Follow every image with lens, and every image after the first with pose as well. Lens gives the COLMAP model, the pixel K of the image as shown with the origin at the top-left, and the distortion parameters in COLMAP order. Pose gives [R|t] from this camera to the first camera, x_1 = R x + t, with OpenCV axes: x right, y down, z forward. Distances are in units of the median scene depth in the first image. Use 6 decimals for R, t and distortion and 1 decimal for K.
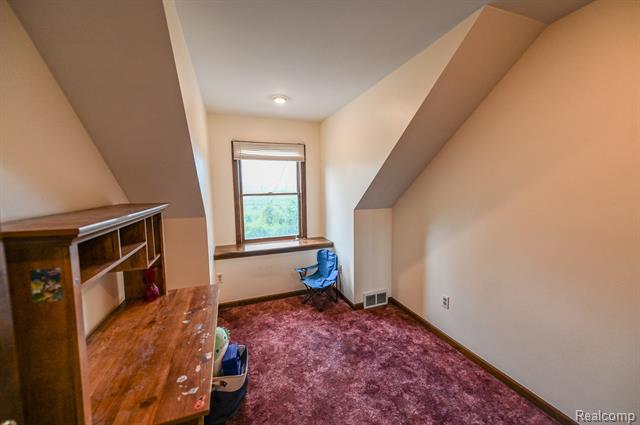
lens RADIAL K [[250.2, 0, 322.4], [0, 250.2, 212.6], [0, 0, 1]] dist [0.008939, 0.000073]
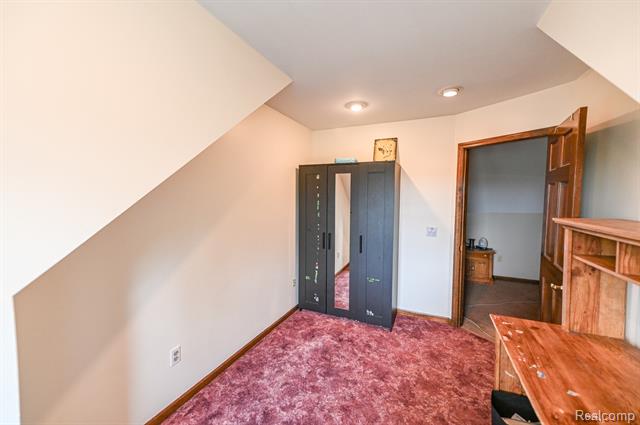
lens RADIAL K [[250.2, 0, 321.2], [0, 250.2, 208.4], [0, 0, 1]] dist [0.008939, 0.000073]
pose [[-0.709715, -0.024074, 0.704077, -0.320278], [0.076021, 0.990963, 0.110513, -0.121127], [-0.700375, 0.131957, -0.701471, 1.155996]]
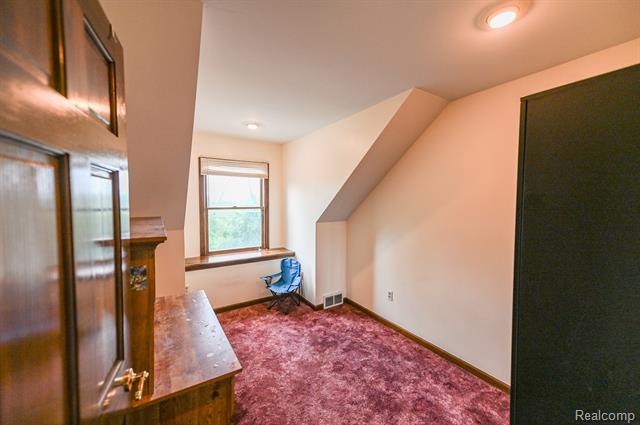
lens RADIAL K [[250.2, 0, 323.0], [0, 250.2, 211.2], [0, 0, 1]] dist [0.008939, 0.000073]
pose [[0.975363, 0.008995, 0.220424, -0.121557], [0.003304, 0.998461, -0.055365, -0.000203], [-0.220583, 0.054729, 0.973832, -0.180363]]
